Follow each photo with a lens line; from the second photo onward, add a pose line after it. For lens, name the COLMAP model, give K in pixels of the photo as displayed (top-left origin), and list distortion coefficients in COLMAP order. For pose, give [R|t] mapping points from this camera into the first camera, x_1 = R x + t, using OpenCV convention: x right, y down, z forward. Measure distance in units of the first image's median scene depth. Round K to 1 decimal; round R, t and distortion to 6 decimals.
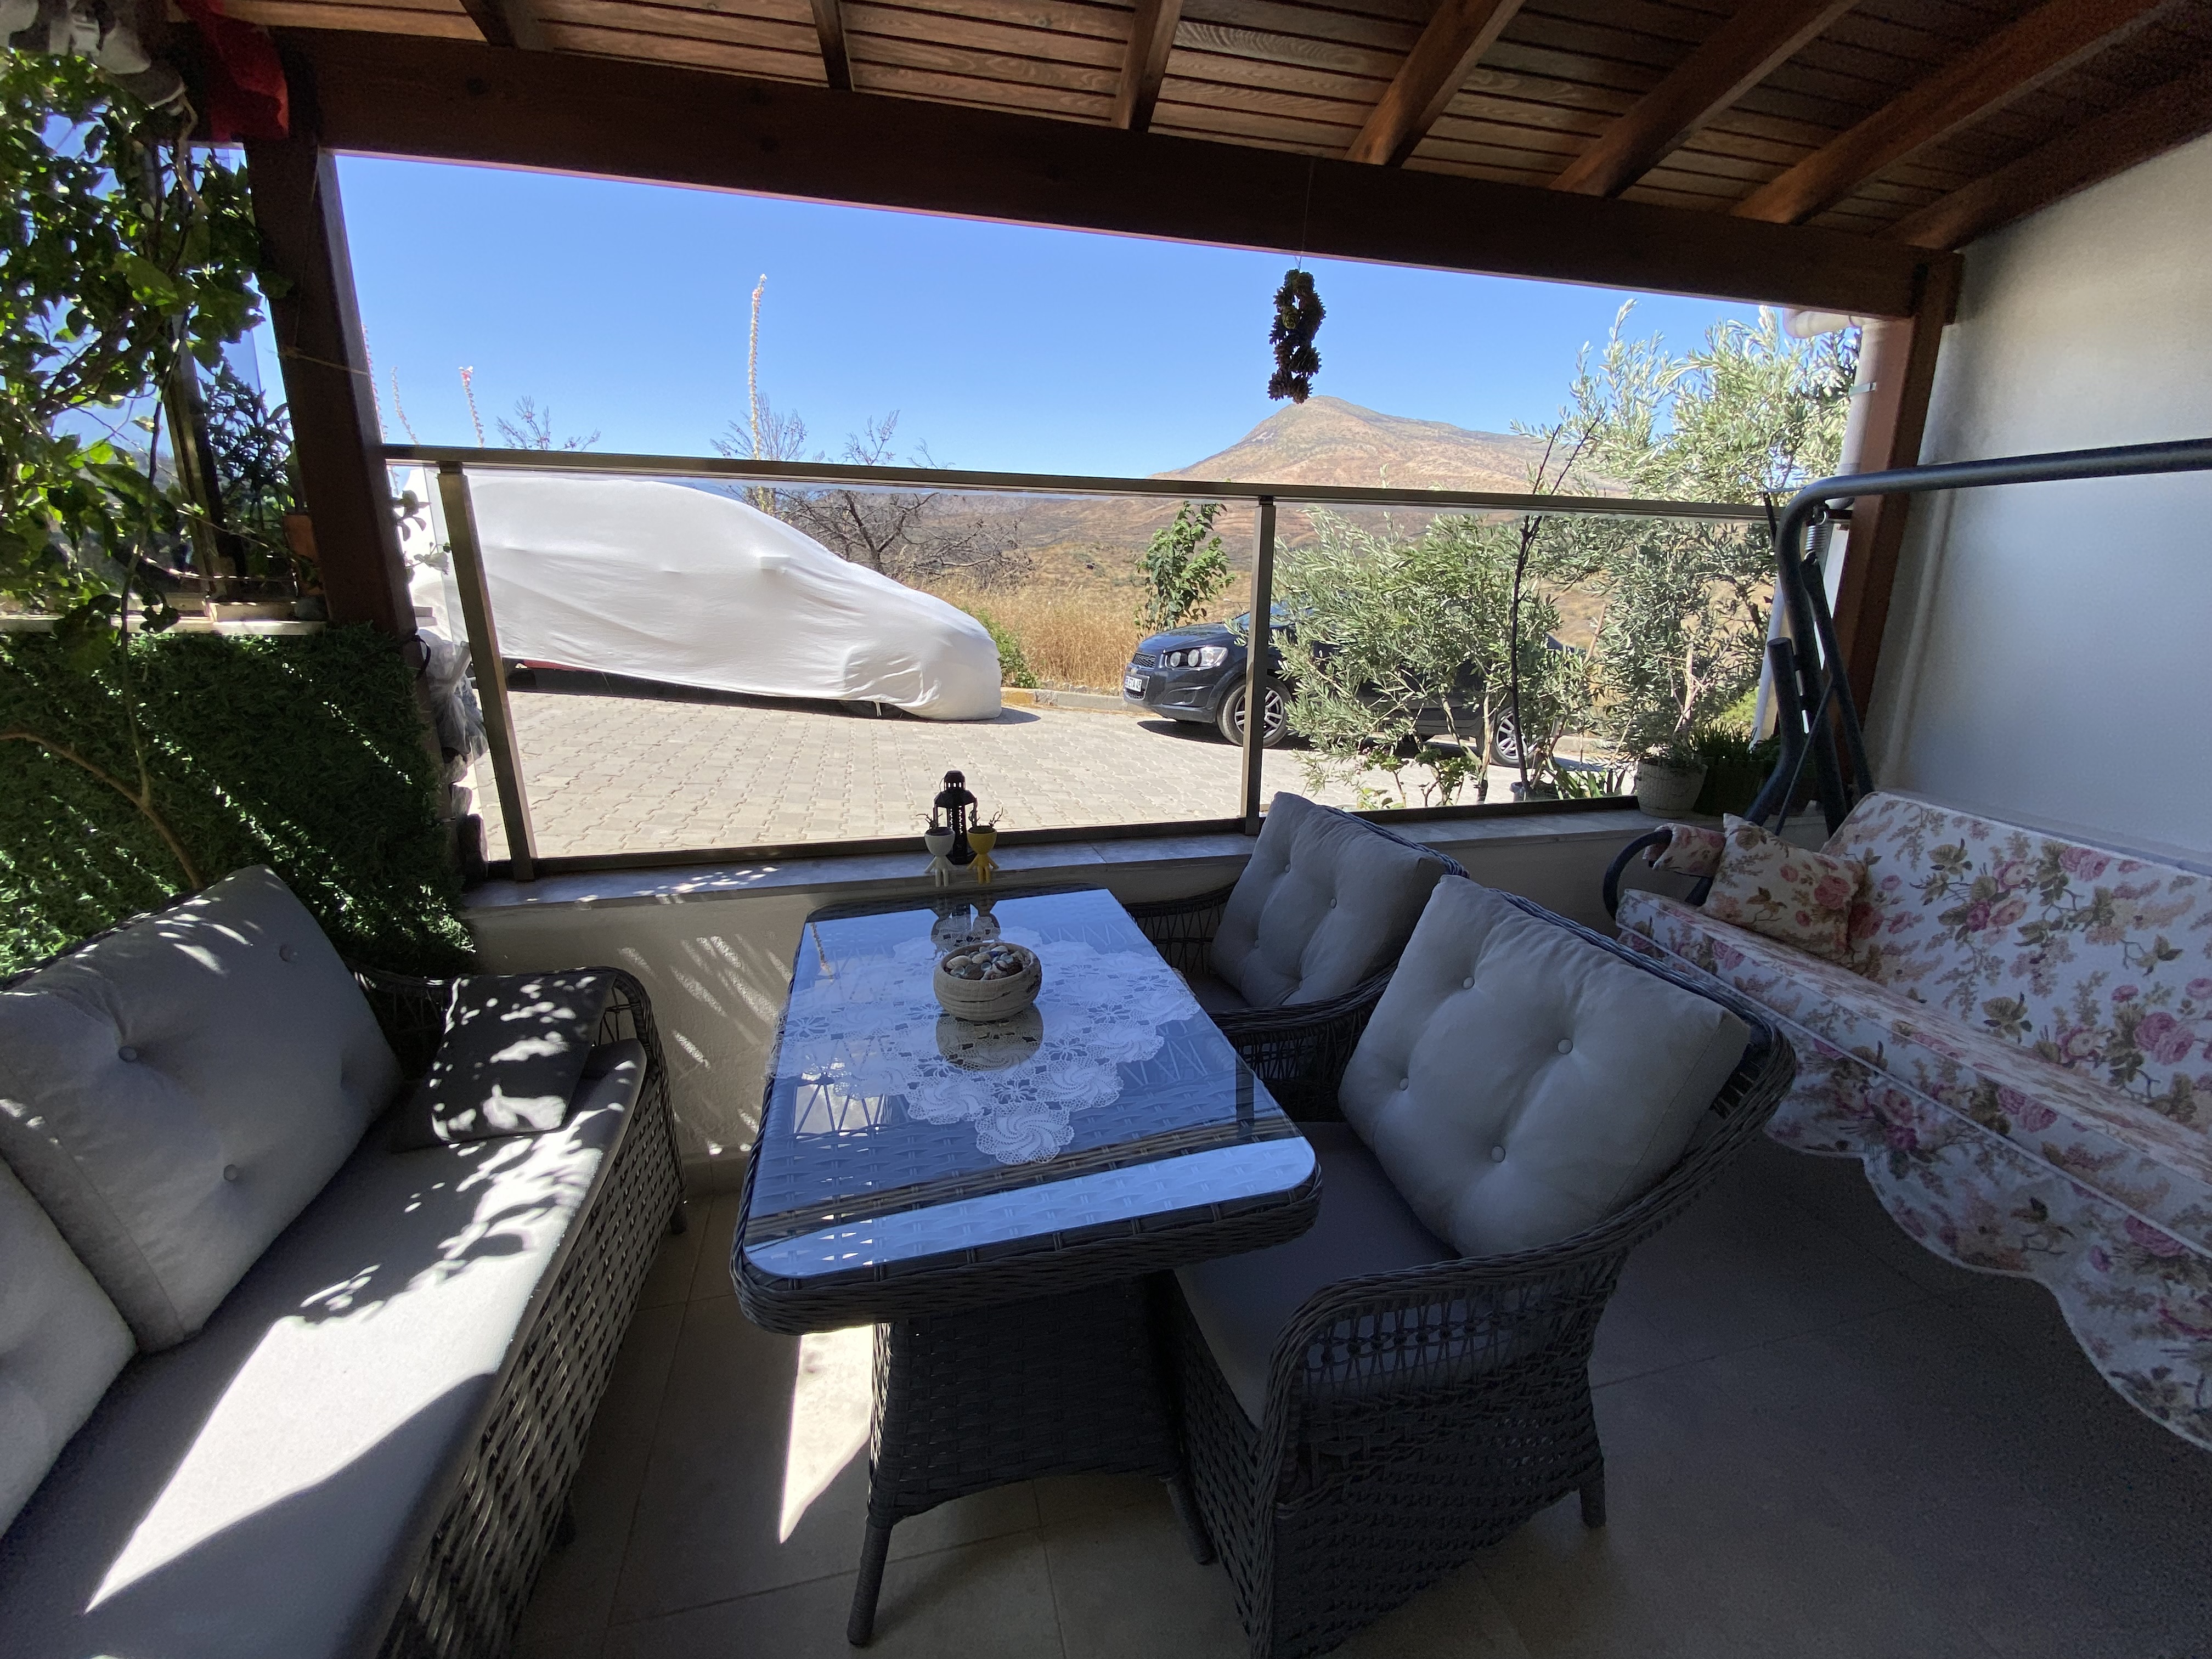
lens RADIAL K [[914.1, 0, 1104.2], [0, 914.1, 819.2], [0, 0, 1]] dist [0.028775, -0.024812]
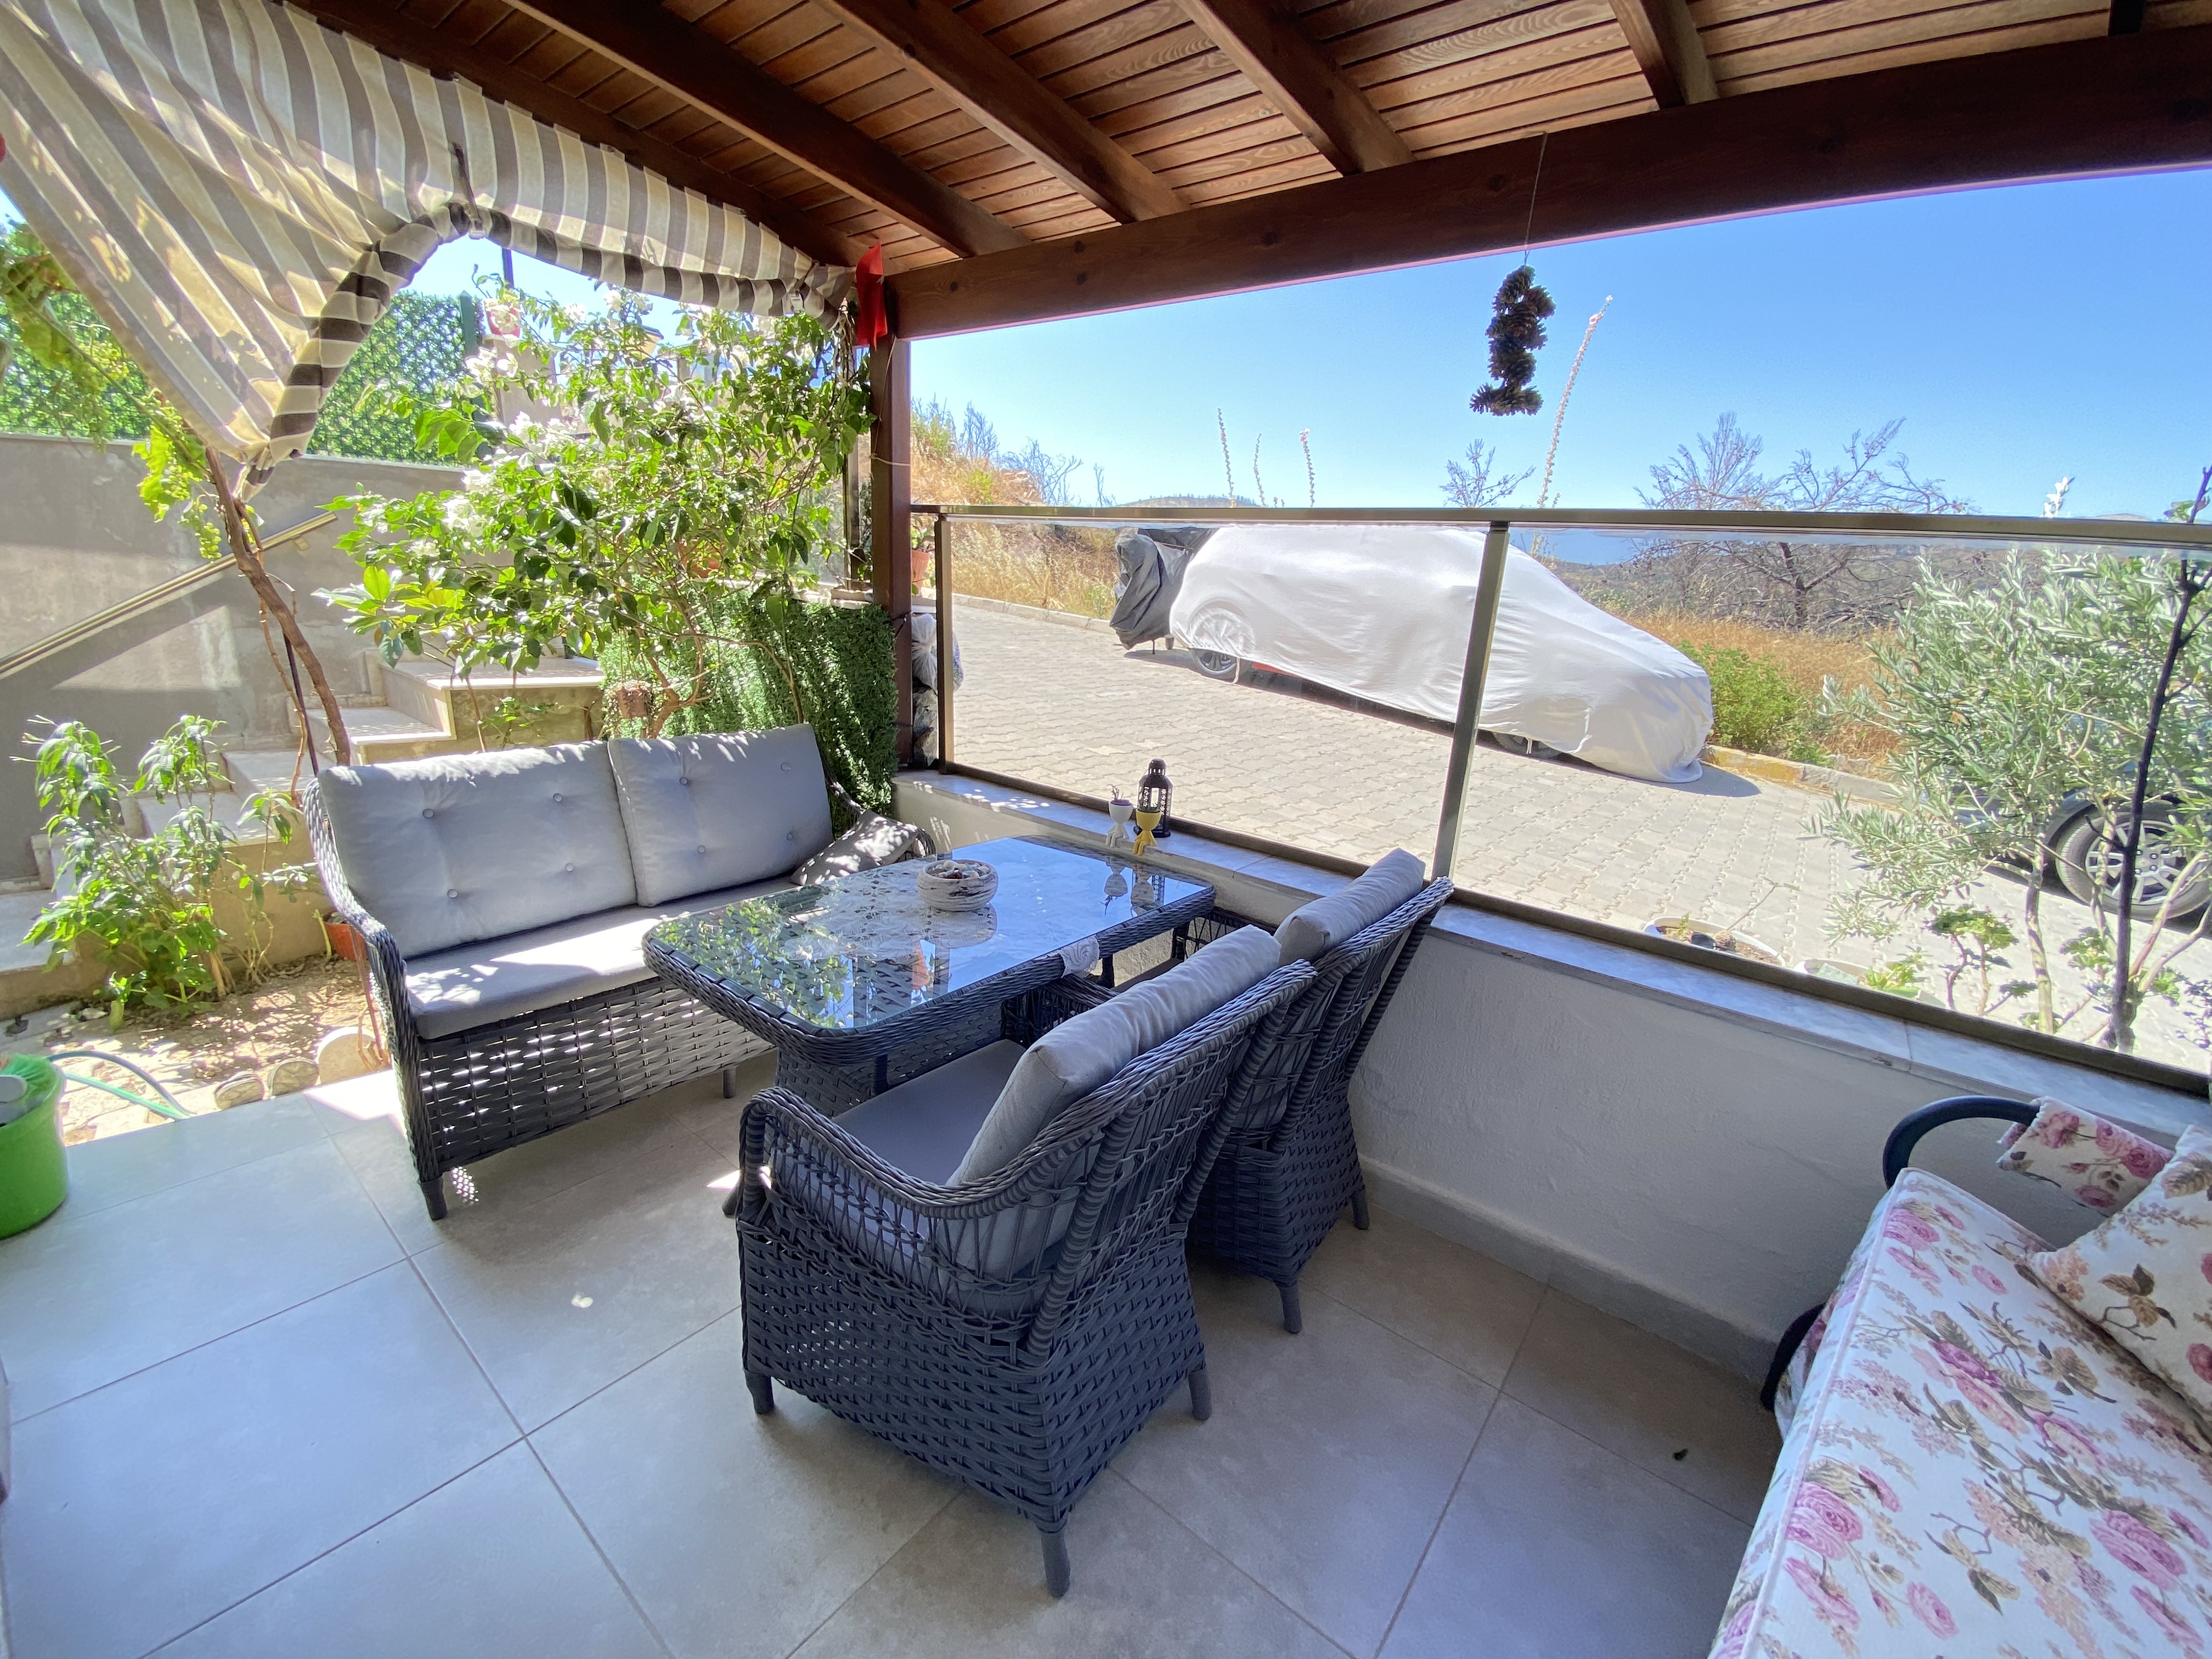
lens RADIAL K [[914.1, 0, 1104.2], [0, 914.1, 819.2], [0, 0, 1]] dist [0.028775, -0.024812]
pose [[0.597992, 0.229722, -0.767876, 0.727864], [-0.253972, 0.962986, 0.090308, -0.068500], [0.760199, 0.141016, 0.634201, 0.213824]]
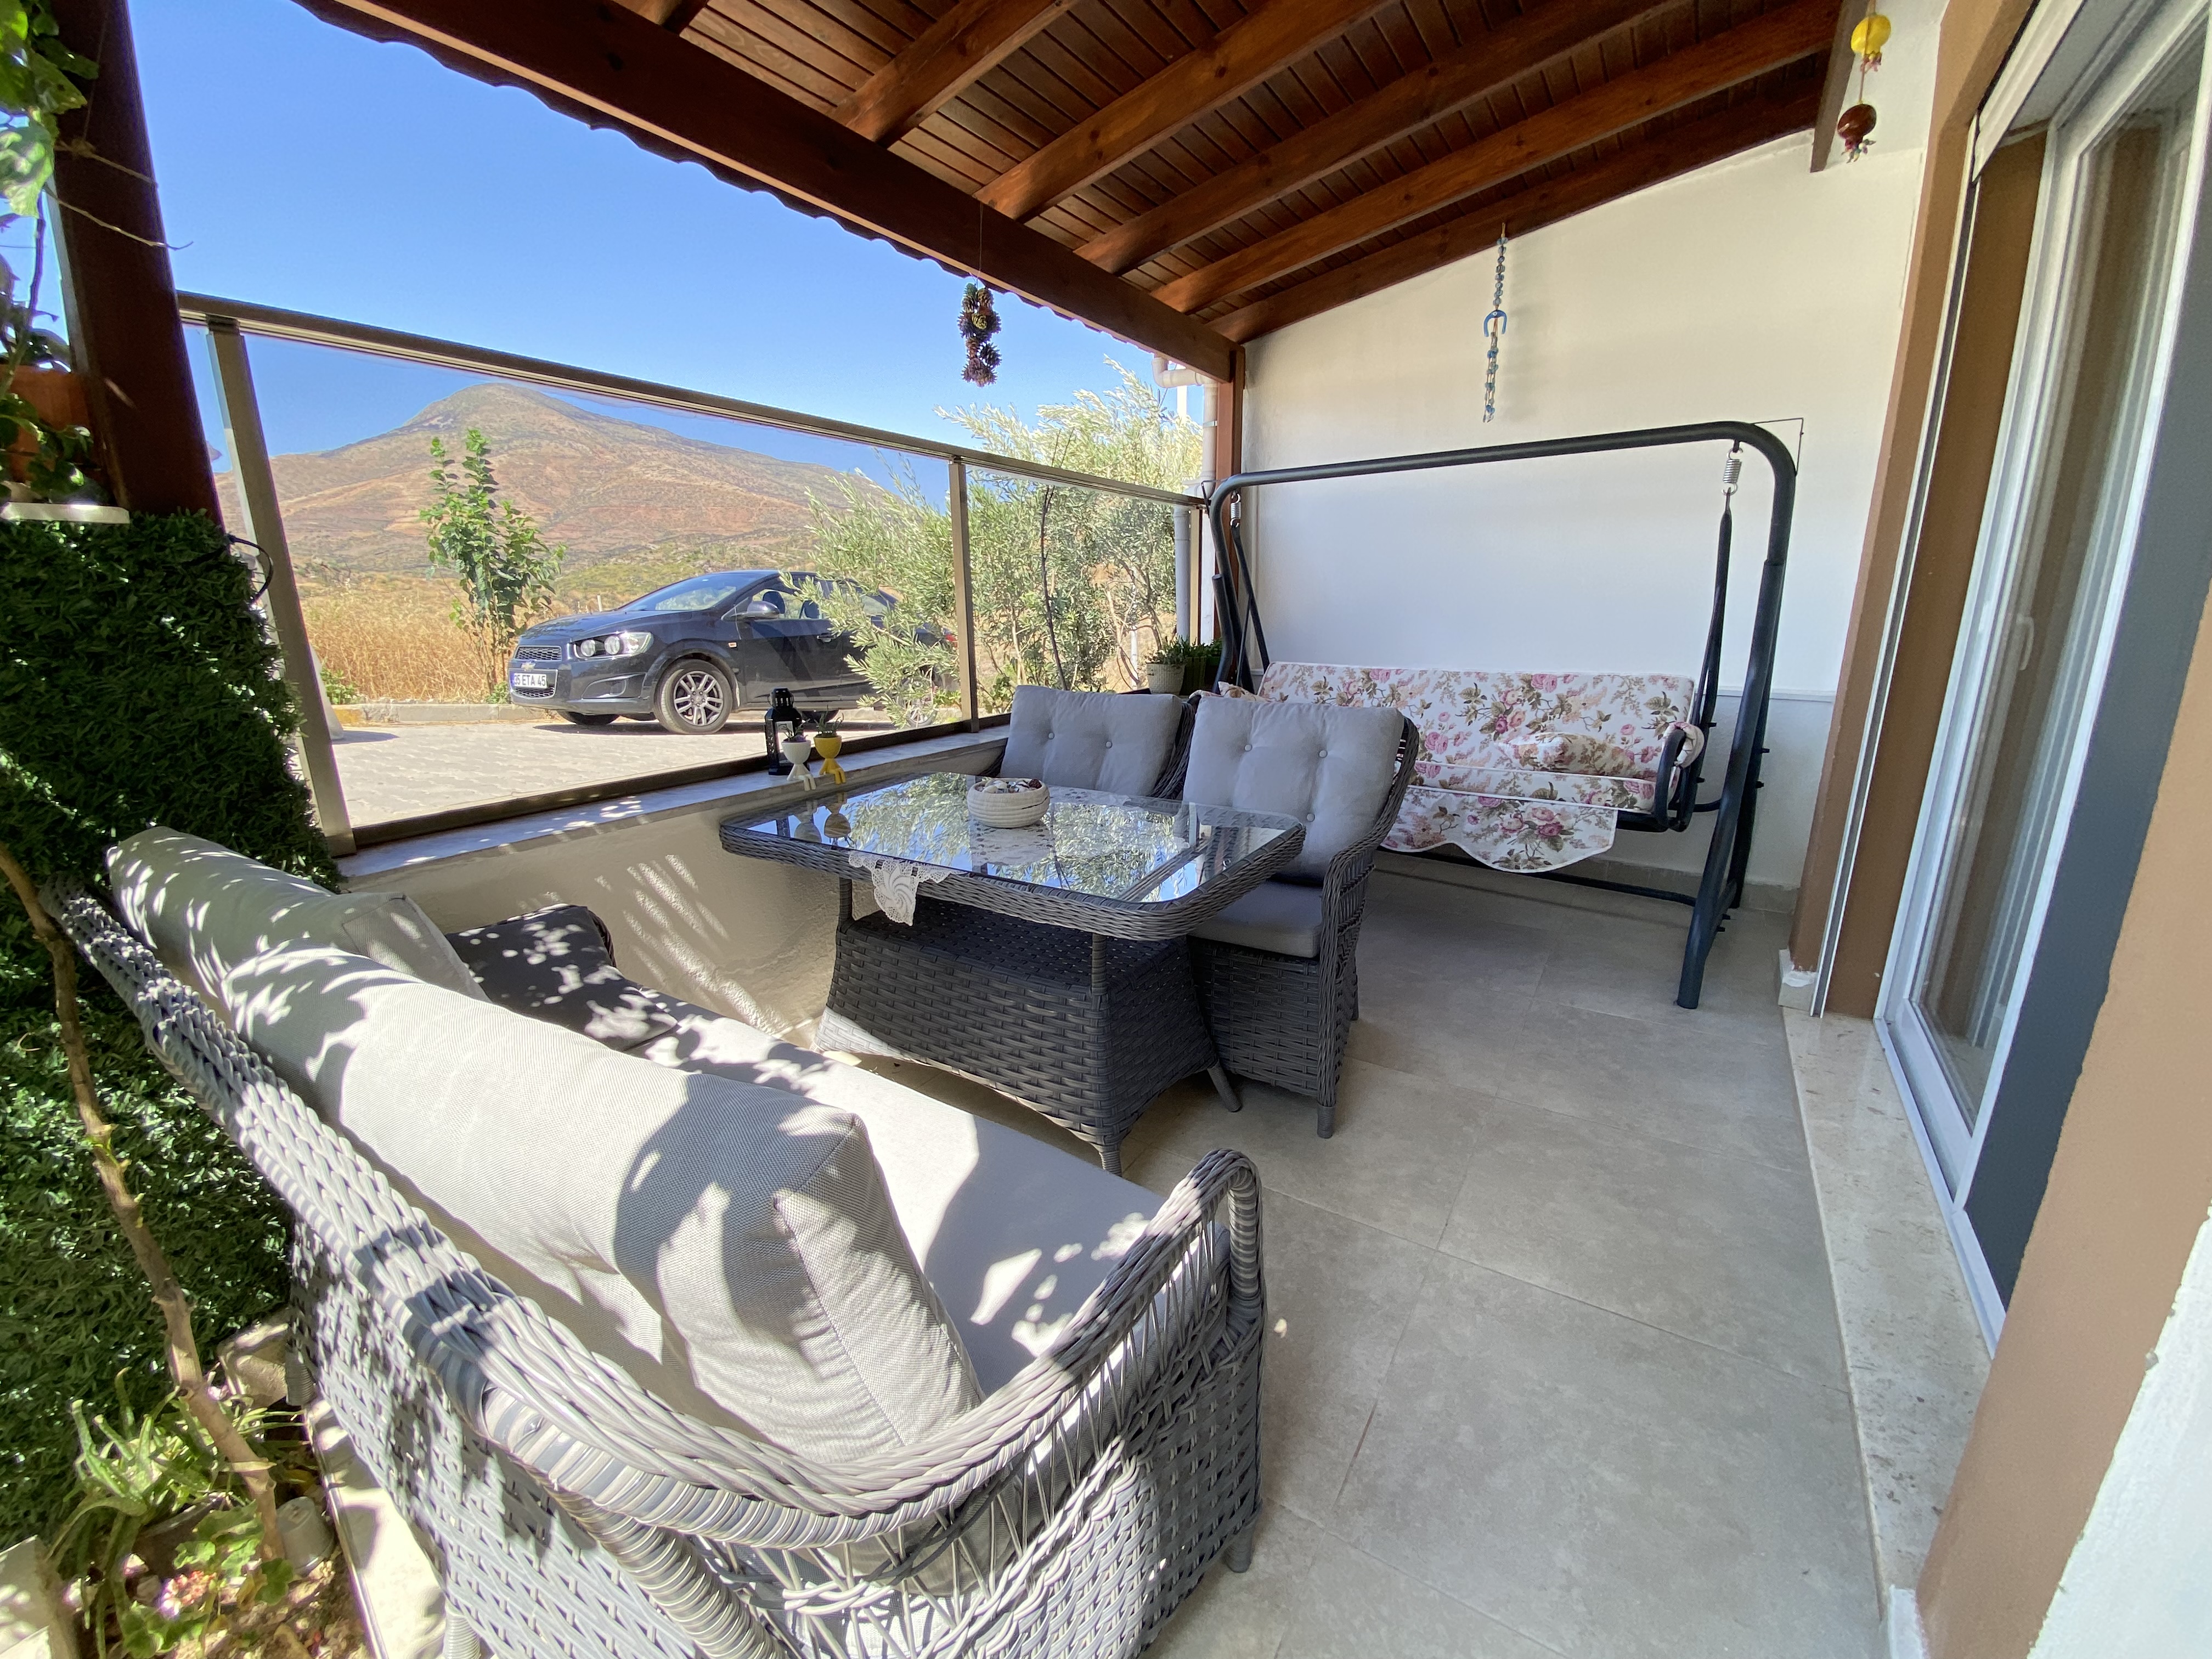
lens RADIAL K [[907.3, 0, 1087.1], [0, 907.3, 831.9], [0, 0, 1]] dist [0.012190, -0.015953]
pose [[0.741495, -0.182058, 0.645786, -0.644240], [0.177375, 0.981431, 0.073018, 0.109676], [-0.647088, 0.060404, 0.760019, -0.055879]]
